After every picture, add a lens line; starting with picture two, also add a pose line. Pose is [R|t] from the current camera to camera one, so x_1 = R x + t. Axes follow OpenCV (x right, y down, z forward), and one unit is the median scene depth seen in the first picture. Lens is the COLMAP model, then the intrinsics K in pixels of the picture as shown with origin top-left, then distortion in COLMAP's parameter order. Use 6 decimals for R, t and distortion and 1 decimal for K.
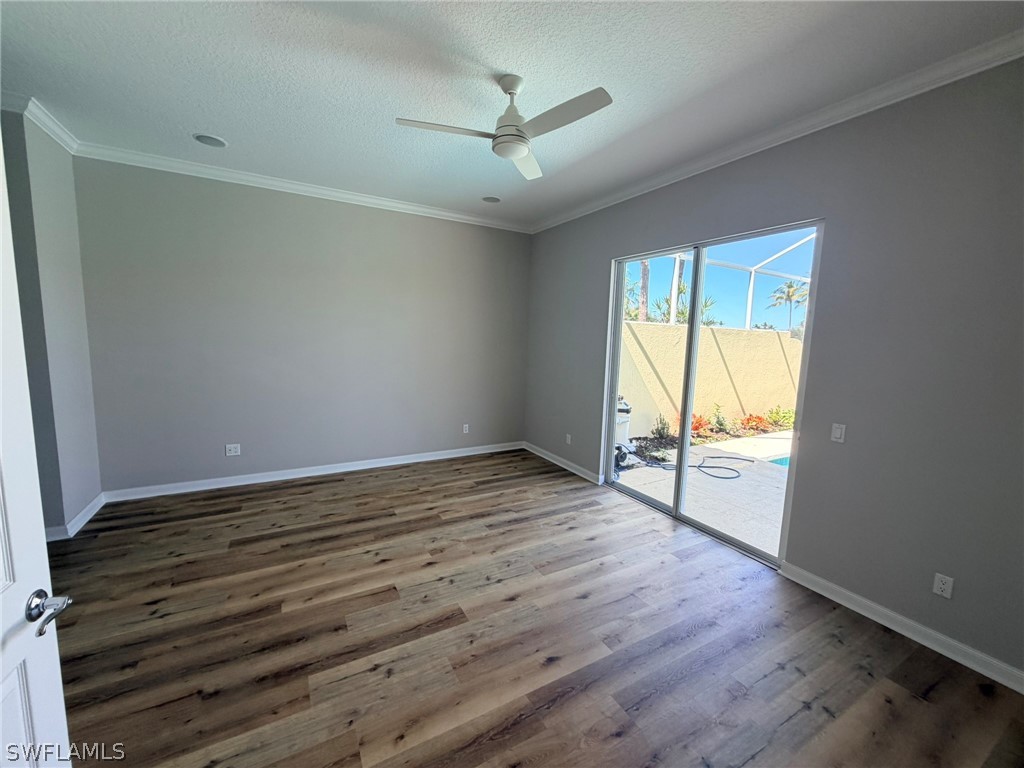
lens RADIAL K [[408.4, 0, 509.4], [0, 408.4, 384.9], [0, 0, 1]] dist [0.001088, -0.000129]
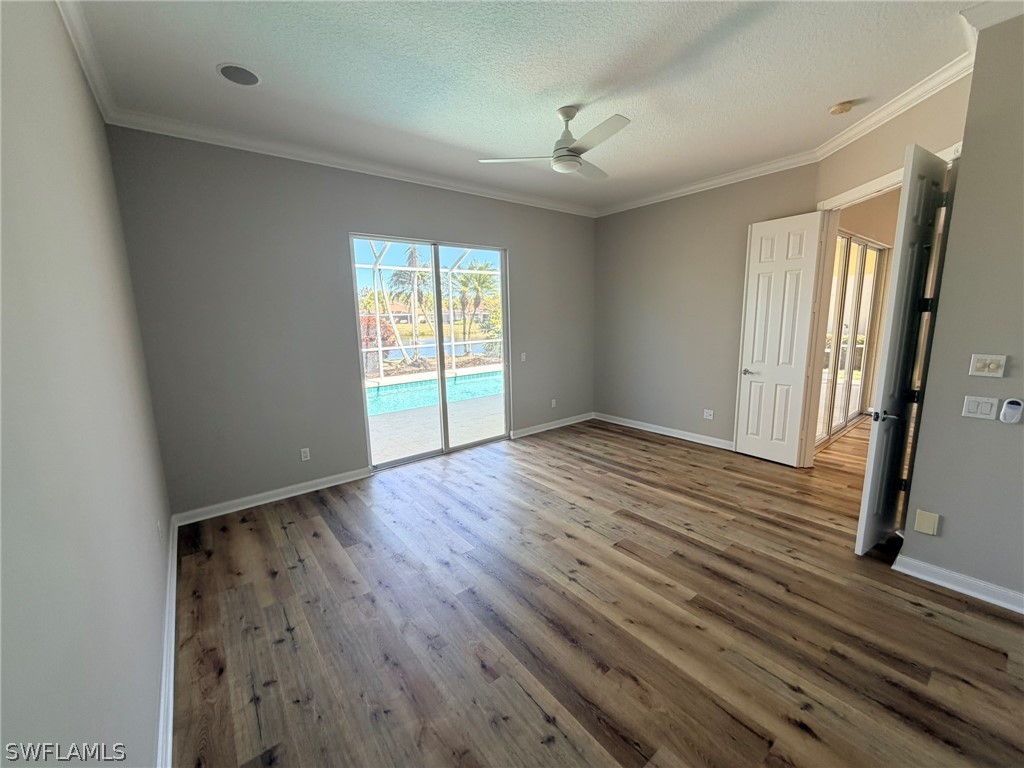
lens RADIAL K [[408.4, 0, 513.1], [0, 408.4, 382.0], [0, 0, 1]] dist [0.001088, -0.000129]
pose [[-0.161171, -0.187929, 0.968869, -1.282667], [0.140140, 0.967398, 0.210956, -0.213362], [-0.976926, 0.169777, -0.129580, 1.398990]]
